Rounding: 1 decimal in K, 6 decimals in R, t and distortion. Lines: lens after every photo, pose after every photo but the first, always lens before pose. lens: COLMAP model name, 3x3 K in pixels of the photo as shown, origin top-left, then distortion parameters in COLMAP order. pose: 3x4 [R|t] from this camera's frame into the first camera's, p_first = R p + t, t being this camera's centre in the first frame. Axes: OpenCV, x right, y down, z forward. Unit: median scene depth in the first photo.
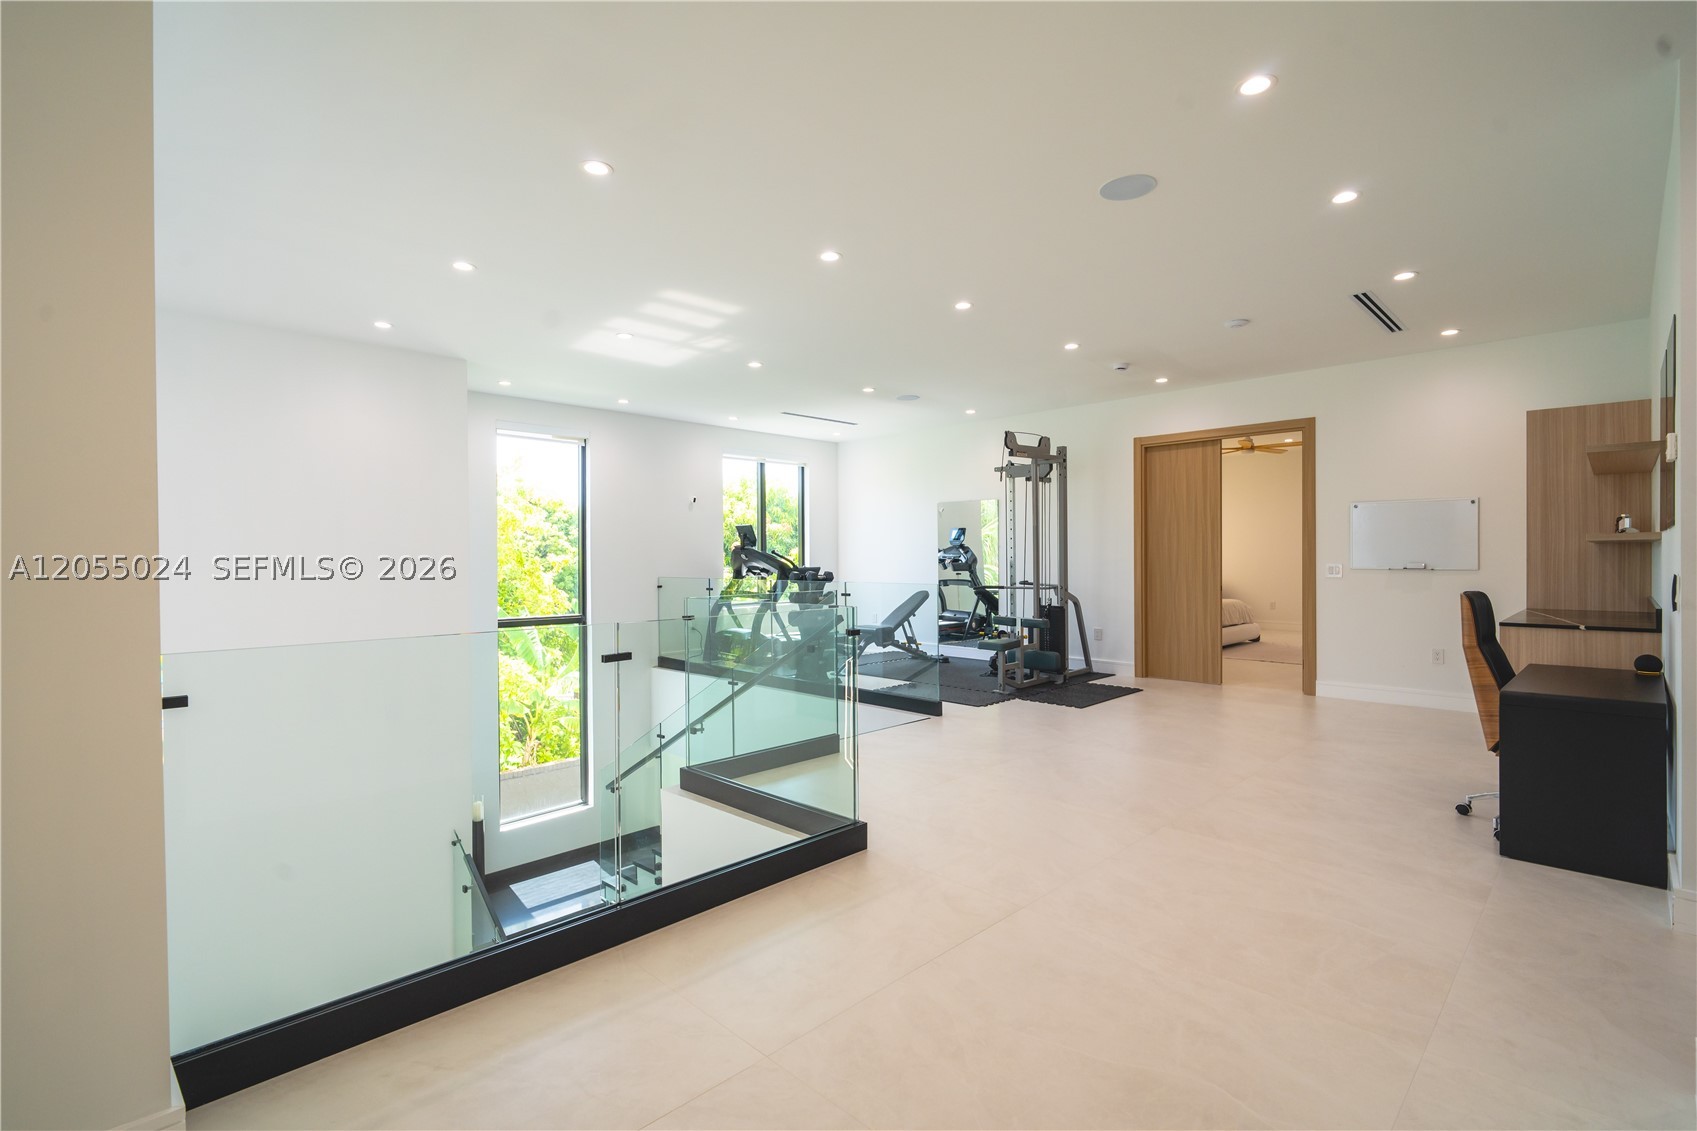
lens RADIAL K [[793.1, 0, 861.9], [0, 793.1, 562.3], [0, 0, 1]] dist [-0.007962, -0.001694]
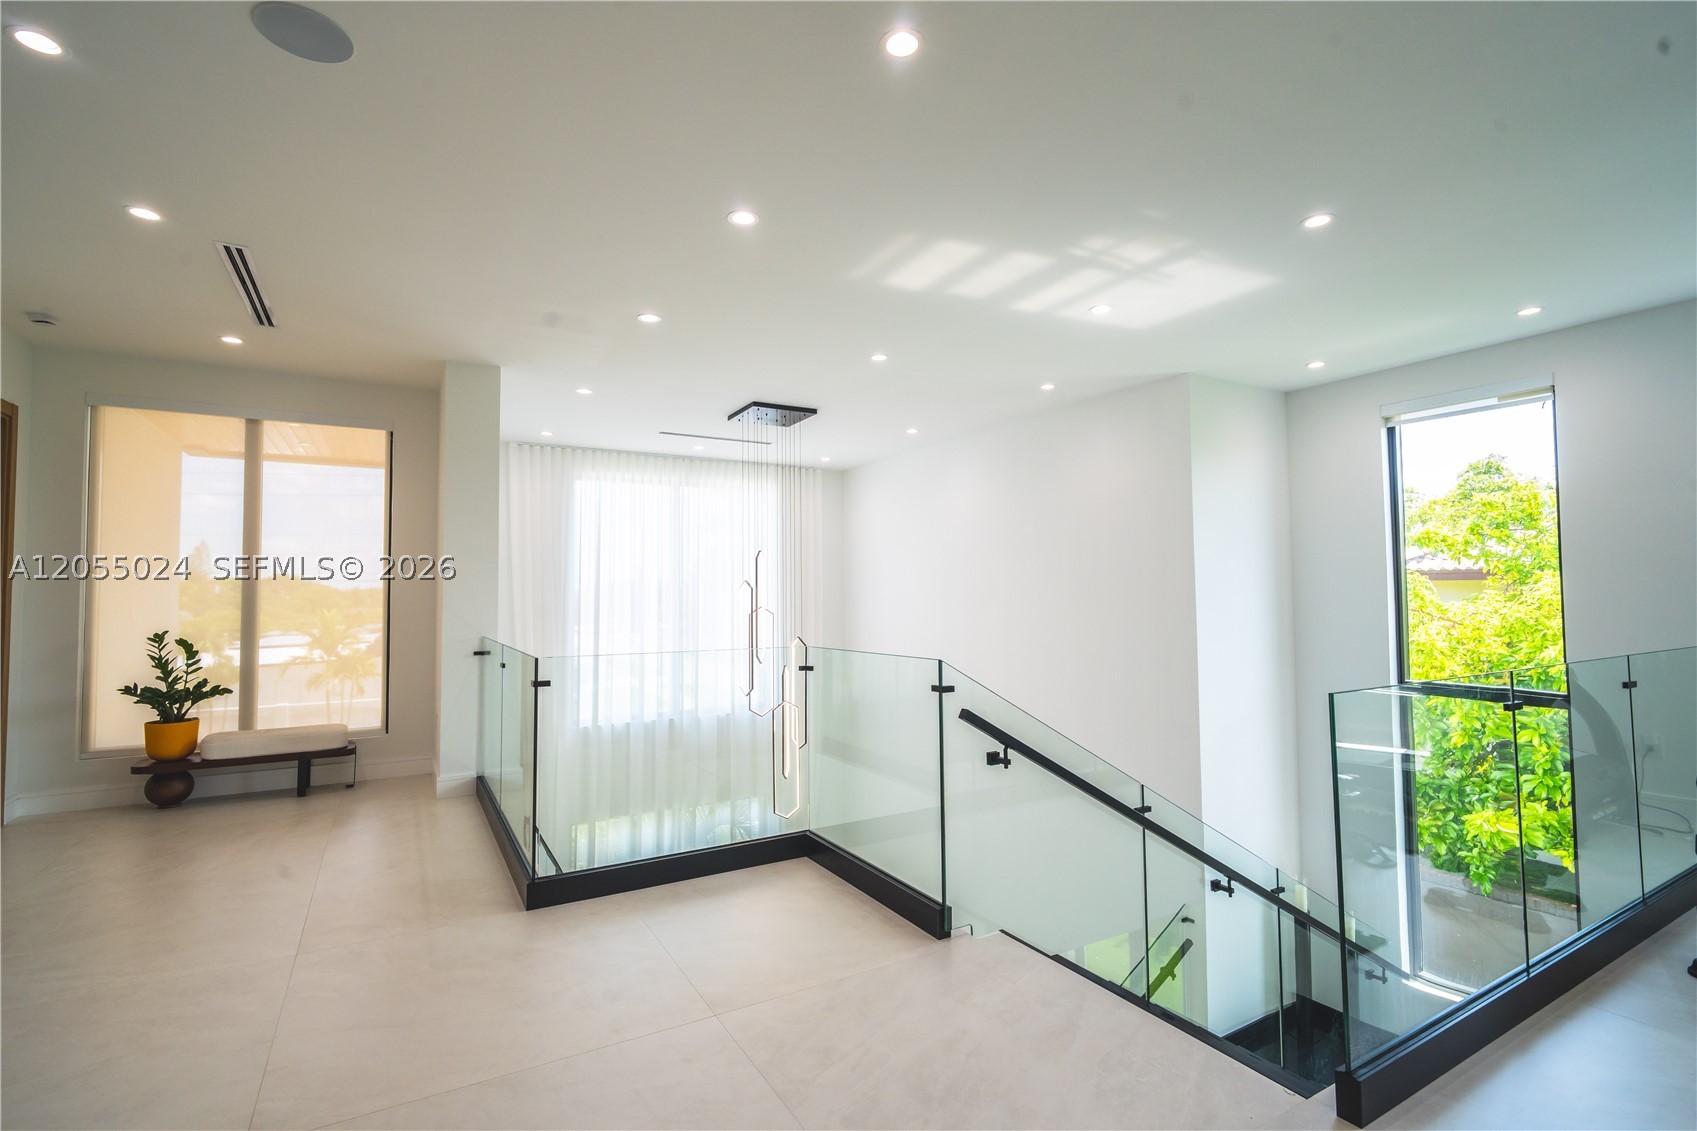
lens RADIAL K [[793.1, 0, 861.9], [0, 793.1, 562.3], [0, 0, 1]] dist [-0.007962, -0.001694]
pose [[-0.269358, -0.029797, -0.962579, 0.342277], [0.006046, 0.999449, -0.032630, -0.010269], [0.963021, -0.014608, -0.269029, 0.699017]]
